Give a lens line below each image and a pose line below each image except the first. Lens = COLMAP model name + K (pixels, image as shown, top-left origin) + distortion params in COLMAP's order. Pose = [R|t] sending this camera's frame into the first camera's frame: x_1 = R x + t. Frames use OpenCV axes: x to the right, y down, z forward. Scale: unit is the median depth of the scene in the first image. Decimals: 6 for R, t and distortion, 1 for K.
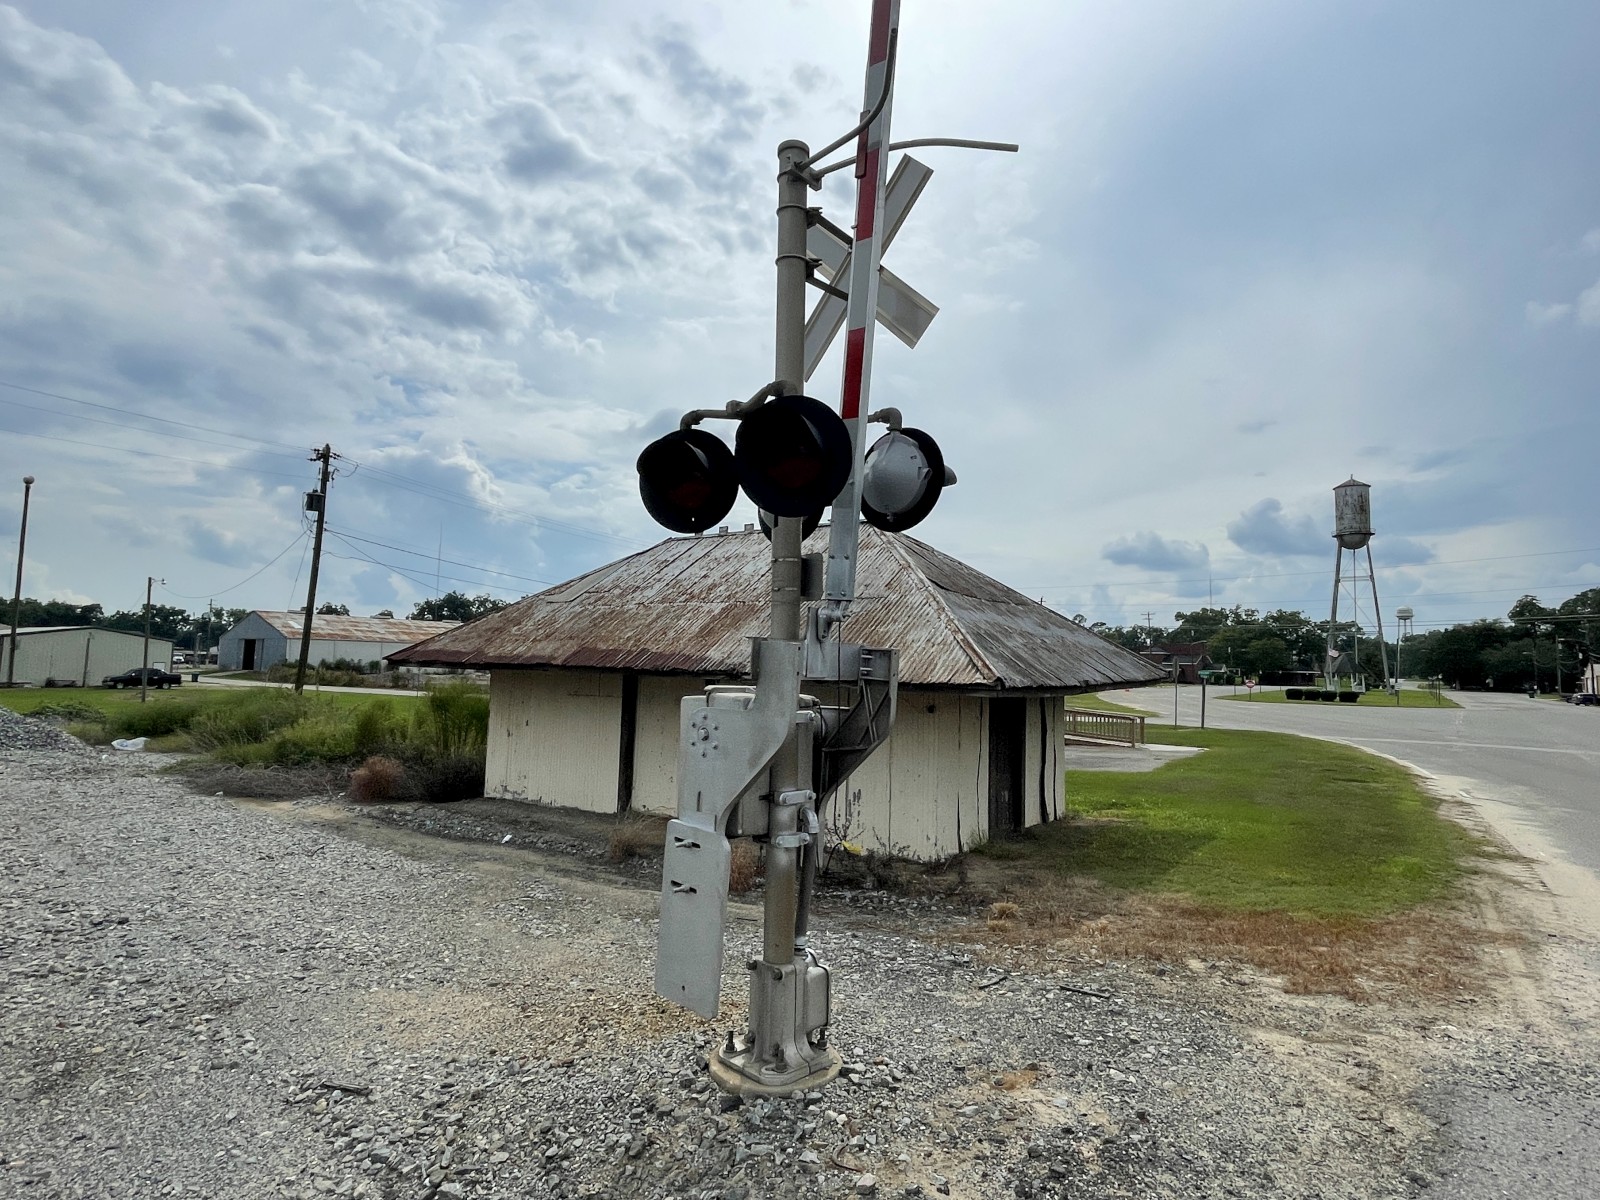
lens RADIAL K [[847.2, 0, 800.0], [0, 847.2, 600.0], [0, 0, 1]] dist [0.005112, 0.001328]
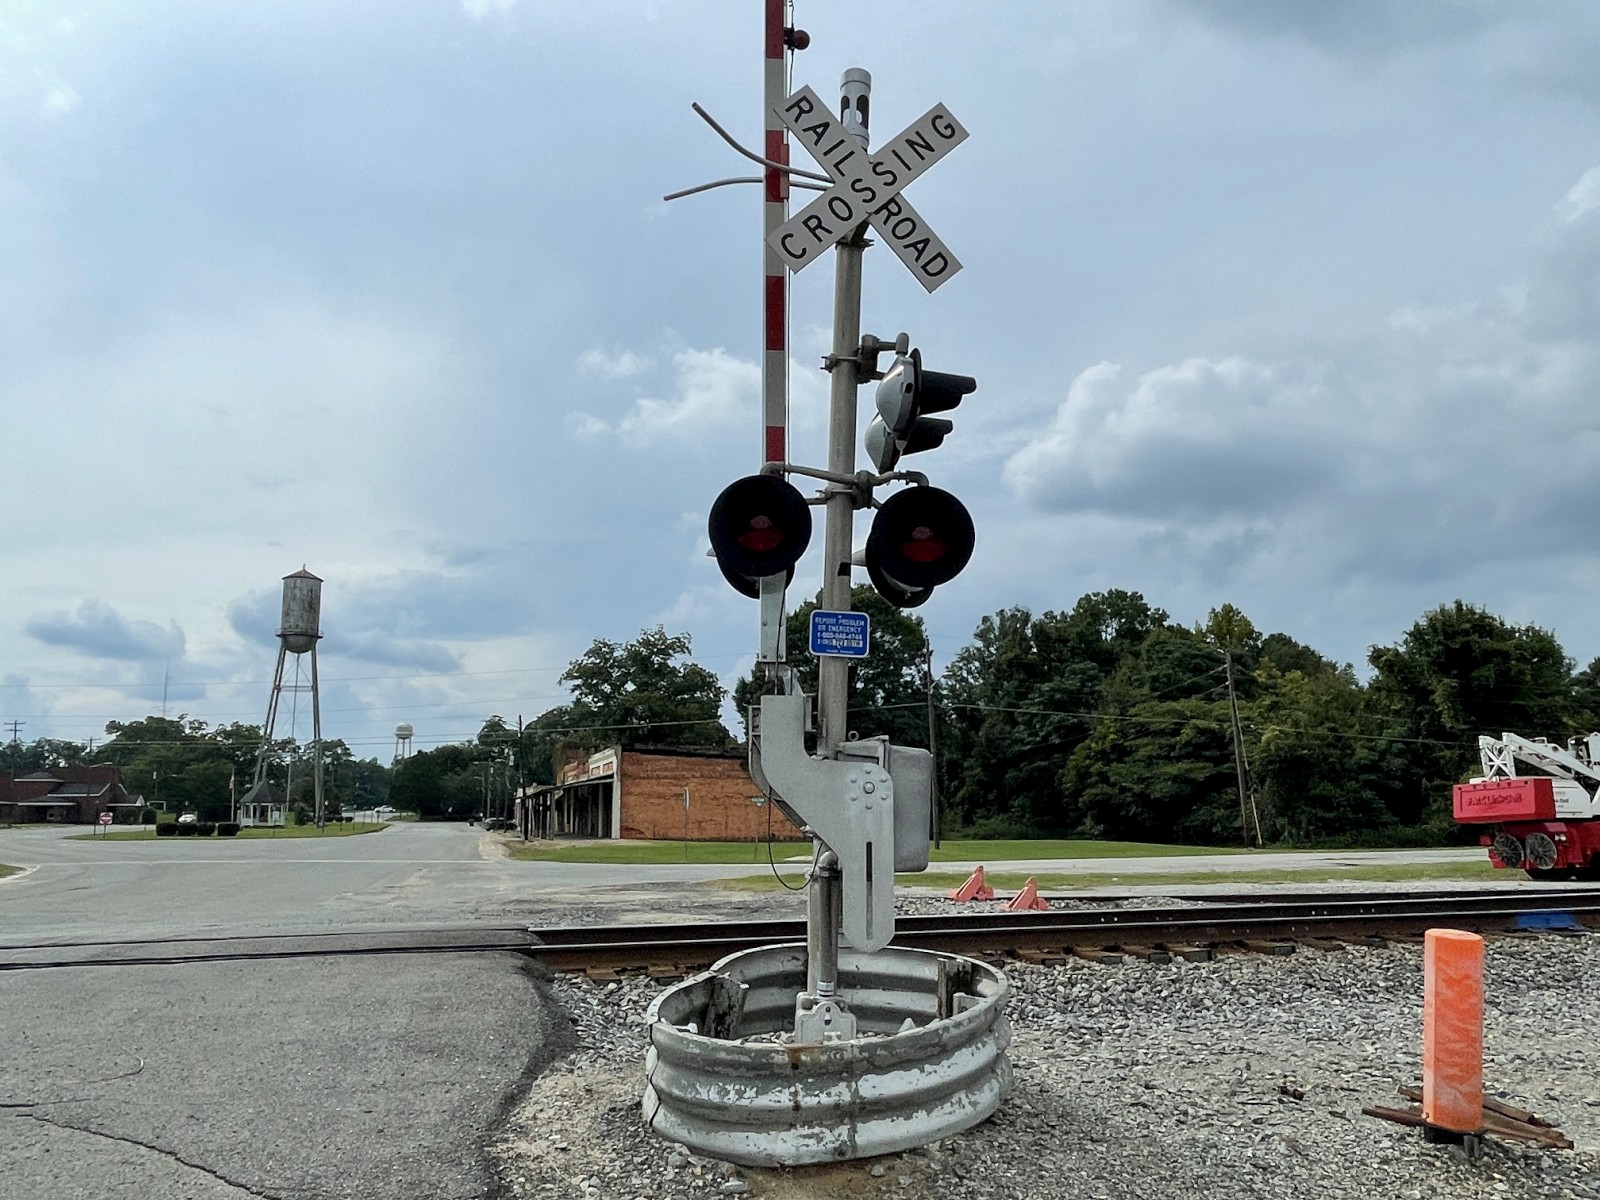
lens RADIAL K [[1209.3, 0, 813.4], [0, 1209.3, 586.5], [0, 0, 1]] dist [-0.005743, 0.003405]
pose [[0.618143, 0.120354, 0.776797, 0.097660], [-0.044424, 0.991979, -0.118342, -0.029109], [-0.784809, 0.038644, 0.618531, -0.660149]]
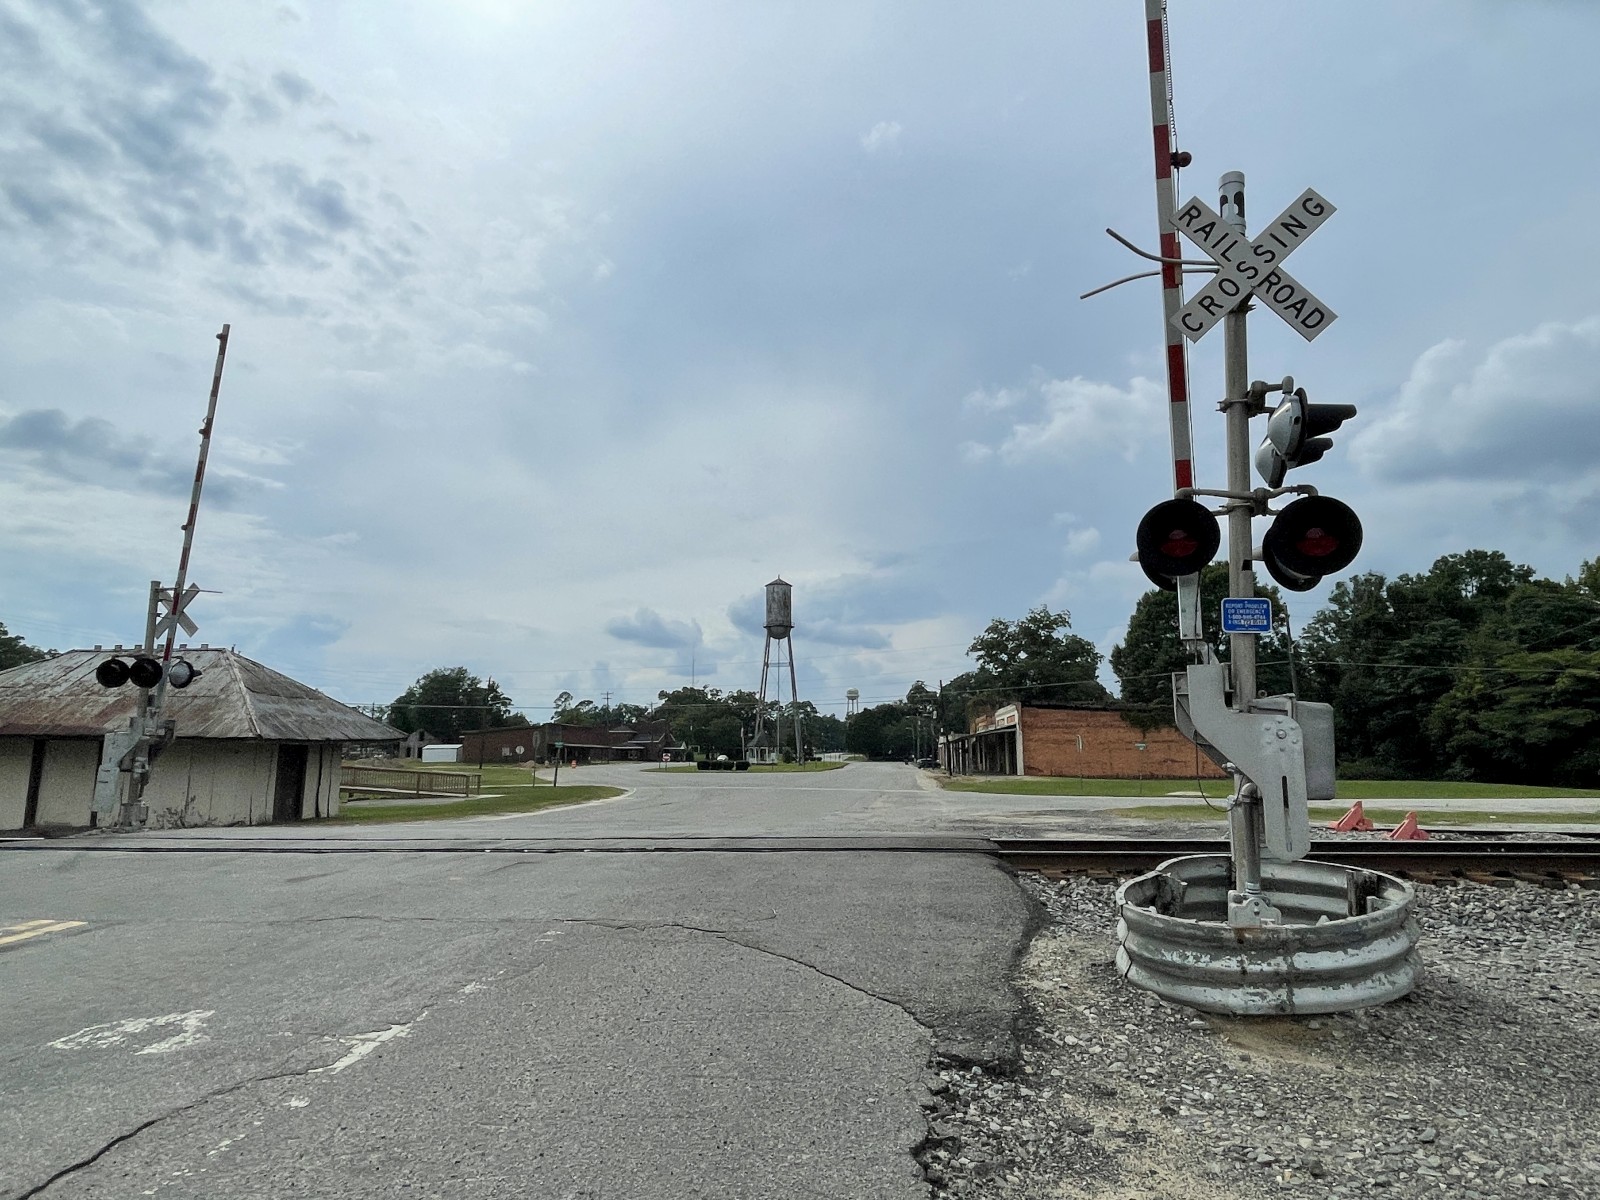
lens RADIAL K [[954.2, 0, 803.6], [0, 954.2, 594.4], [0, 0, 1]] dist [-0.006972, 0.002059]
pose [[0.862295, 0.063215, 0.502445, 0.058257], [-0.021722, 0.995882, -0.088018, -0.030056], [-0.505940, 0.064983, 0.860118, -0.670917]]
